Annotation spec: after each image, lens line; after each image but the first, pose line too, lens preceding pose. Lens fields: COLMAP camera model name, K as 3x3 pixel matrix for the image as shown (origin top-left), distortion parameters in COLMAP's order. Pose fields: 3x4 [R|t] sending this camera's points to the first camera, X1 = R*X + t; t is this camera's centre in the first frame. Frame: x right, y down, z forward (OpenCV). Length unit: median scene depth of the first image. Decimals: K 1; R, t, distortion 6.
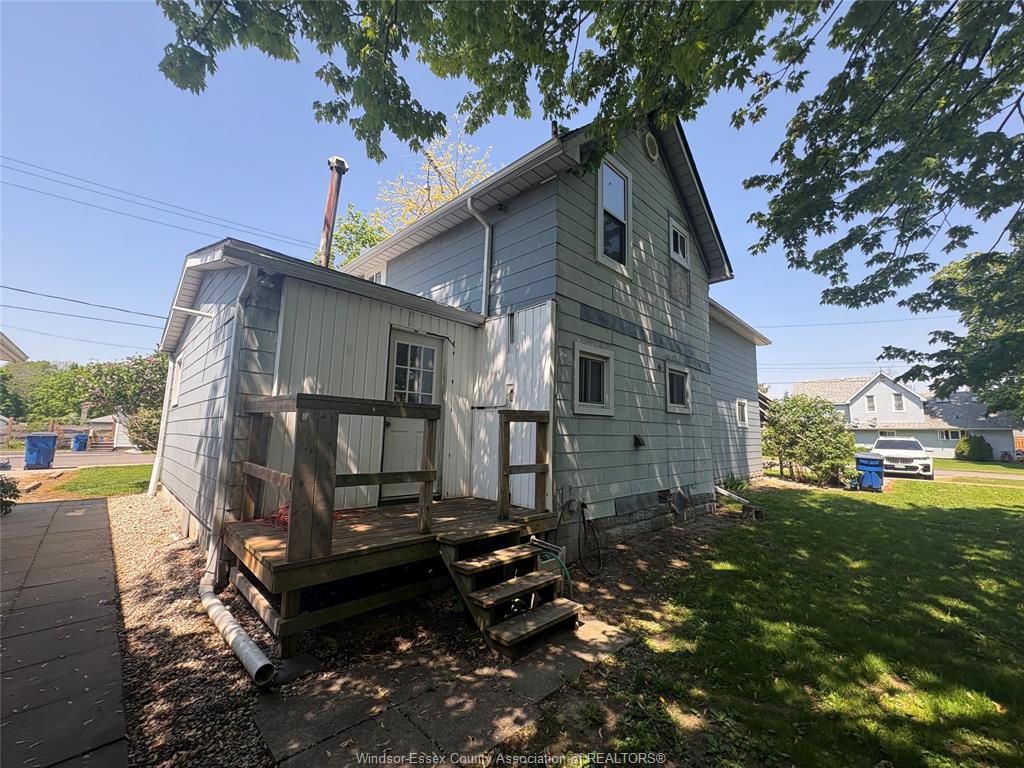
lens RADIAL K [[408.9, 0, 514.3], [0, 408.9, 383.4], [0, 0, 1]] dist [-0.001208, 0.000703]
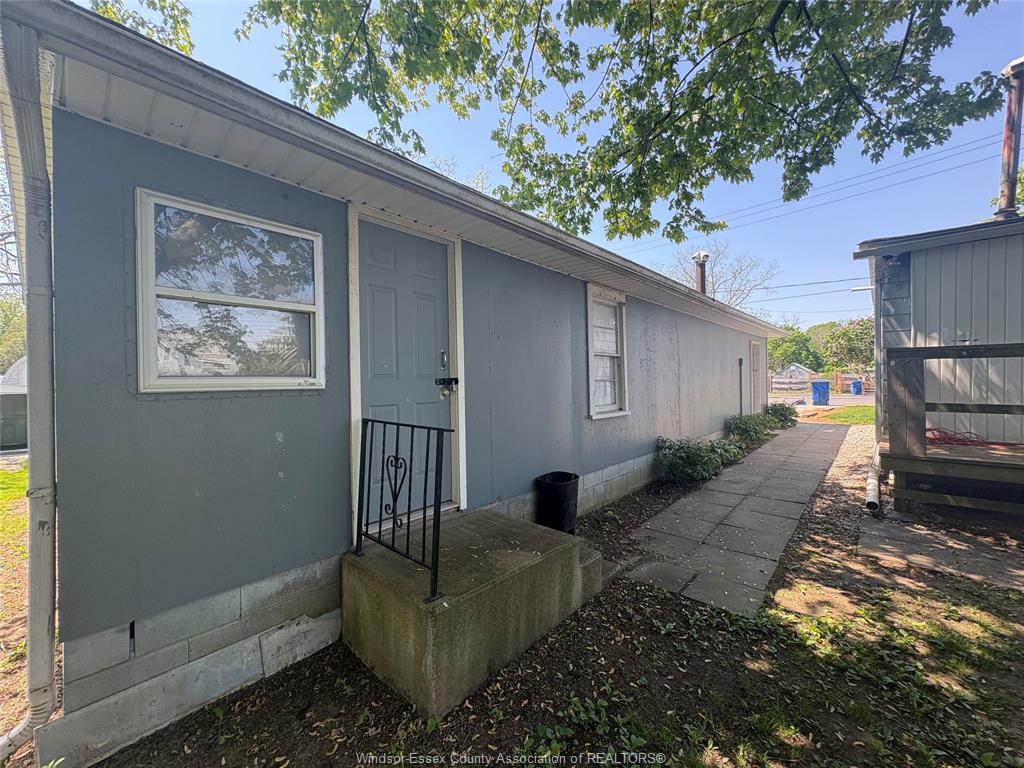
lens RADIAL K [[408.9, 0, 513.2], [0, 408.9, 381.6], [0, 0, 1]] dist [-0.001208, 0.000703]
pose [[0.041721, -0.016196, -0.998998, 0.253873], [0.141364, 0.989906, -0.010145, -0.009996], [0.989078, -0.140799, 0.043589, -0.128802]]
